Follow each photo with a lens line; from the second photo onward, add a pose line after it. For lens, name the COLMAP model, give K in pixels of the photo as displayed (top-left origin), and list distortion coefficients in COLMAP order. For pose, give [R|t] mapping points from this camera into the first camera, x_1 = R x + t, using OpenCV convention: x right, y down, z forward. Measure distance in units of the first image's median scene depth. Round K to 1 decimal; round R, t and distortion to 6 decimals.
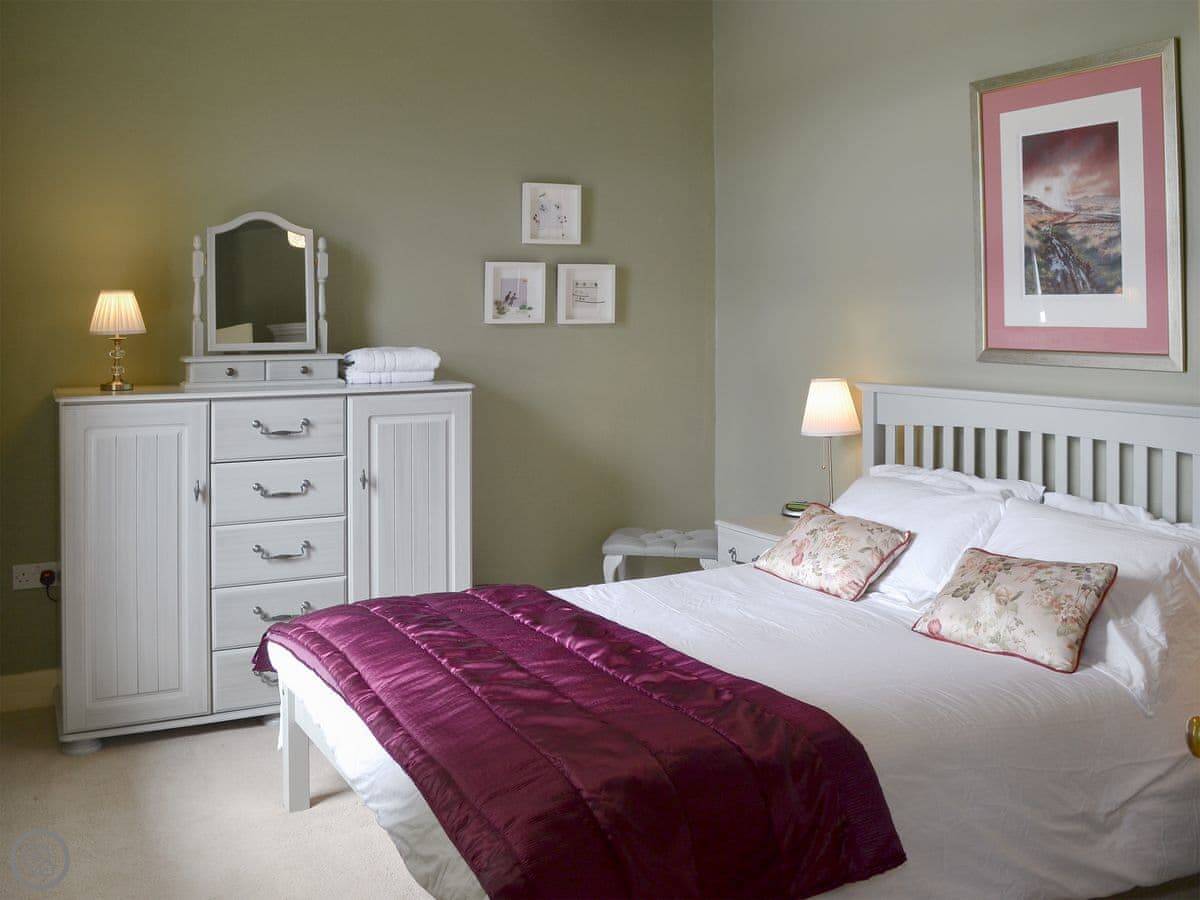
lens RADIAL K [[1074.1, 0, 600.0], [0, 1074.1, 450.0], [0, 0, 1]] dist [-0.106768, 0.013309]
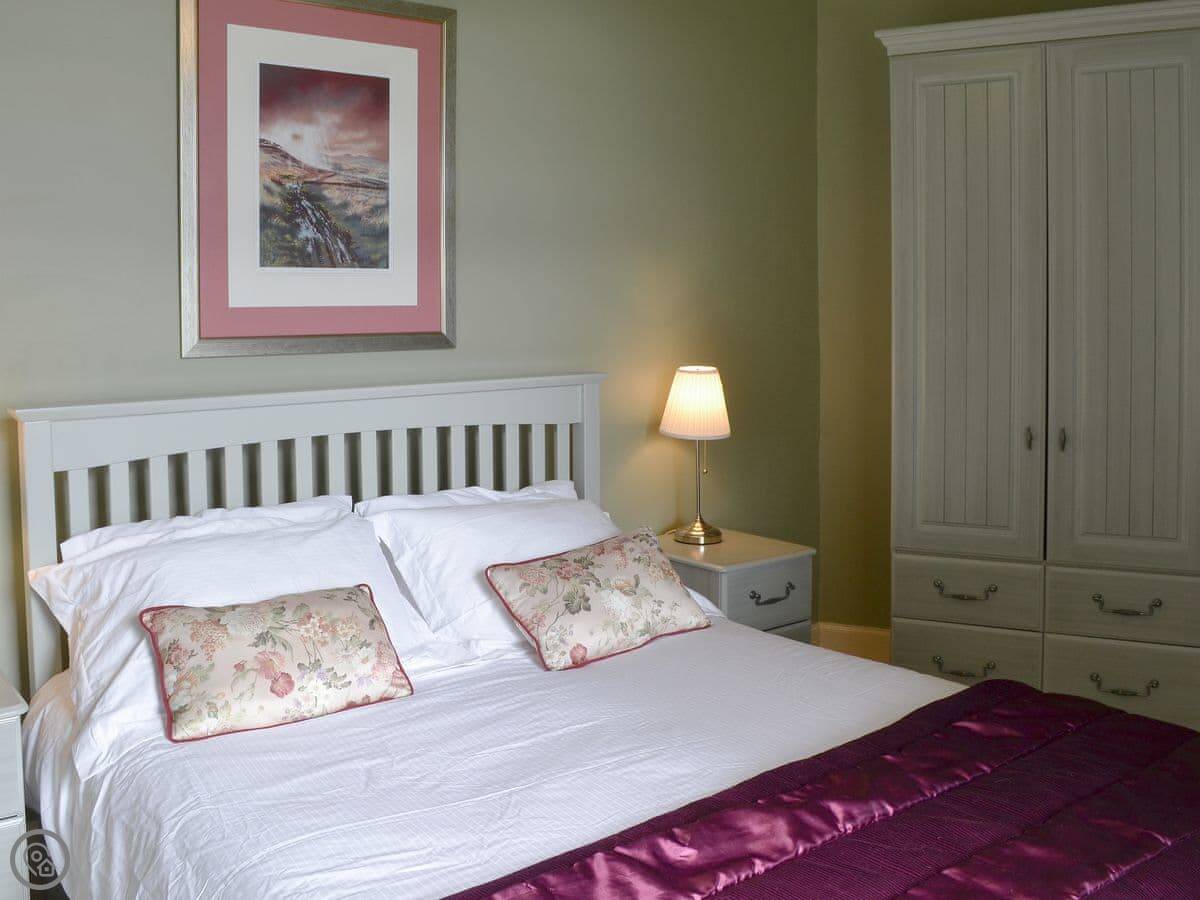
lens RADIAL K [[1074.1, 0, 600.0], [0, 1074.1, 450.0], [0, 0, 1]] dist [-0.106768, 0.013309]
pose [[-0.135117, -0.131138, 0.982113, -0.447117], [0.122425, 0.981398, 0.147886, -0.105042], [-0.983237, 0.140217, -0.116549, 0.912863]]
